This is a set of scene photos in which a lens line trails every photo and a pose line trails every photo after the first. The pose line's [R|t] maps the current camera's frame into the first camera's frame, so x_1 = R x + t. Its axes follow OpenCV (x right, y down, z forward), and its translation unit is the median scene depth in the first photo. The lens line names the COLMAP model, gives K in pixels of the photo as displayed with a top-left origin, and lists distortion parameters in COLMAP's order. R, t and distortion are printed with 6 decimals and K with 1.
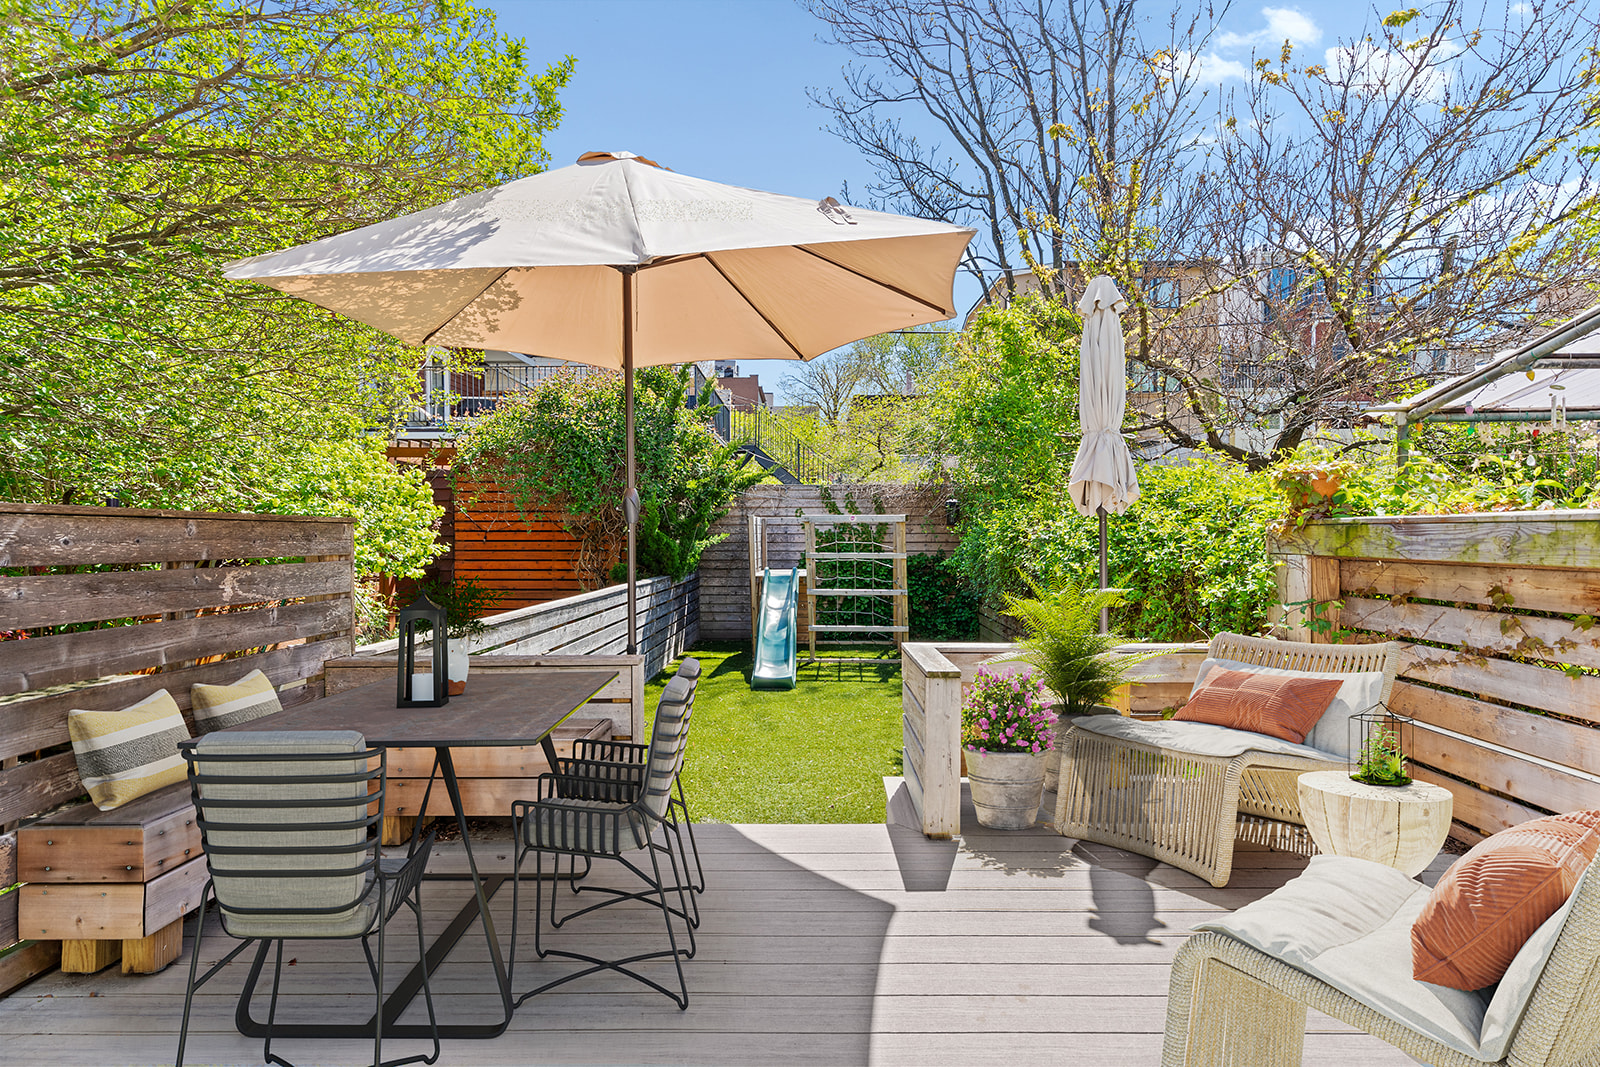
lens RADIAL K [[787.6, 0, 802.5], [0, 787.6, 533.4], [0, 0, 1]] dist [-0.025266, -0.000152]
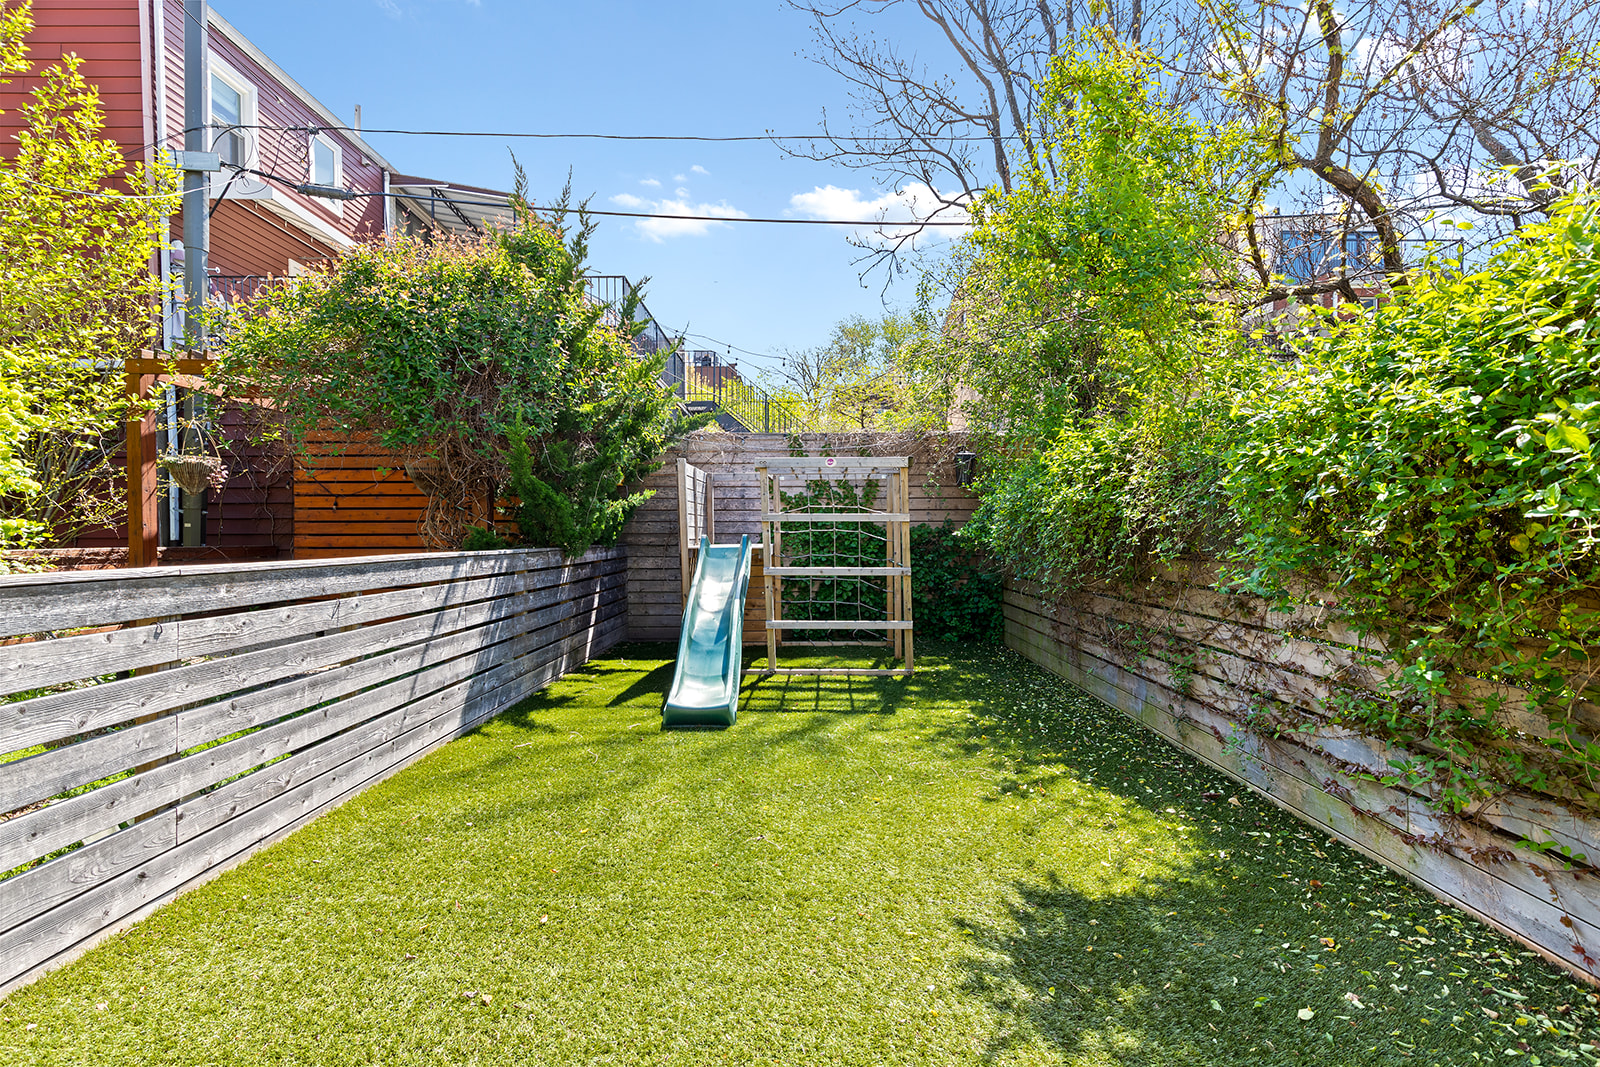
lens RADIAL K [[721.3, 0, 798.4], [0, 721.3, 536.2], [0, 0, 1]] dist [0.002641, 0.000110]
pose [[0.999905, -0.002746, 0.013487, 0.024268], [0.002737, 0.999996, 0.000659, 0.039025], [-0.013489, -0.000622, 0.999909, 0.337680]]
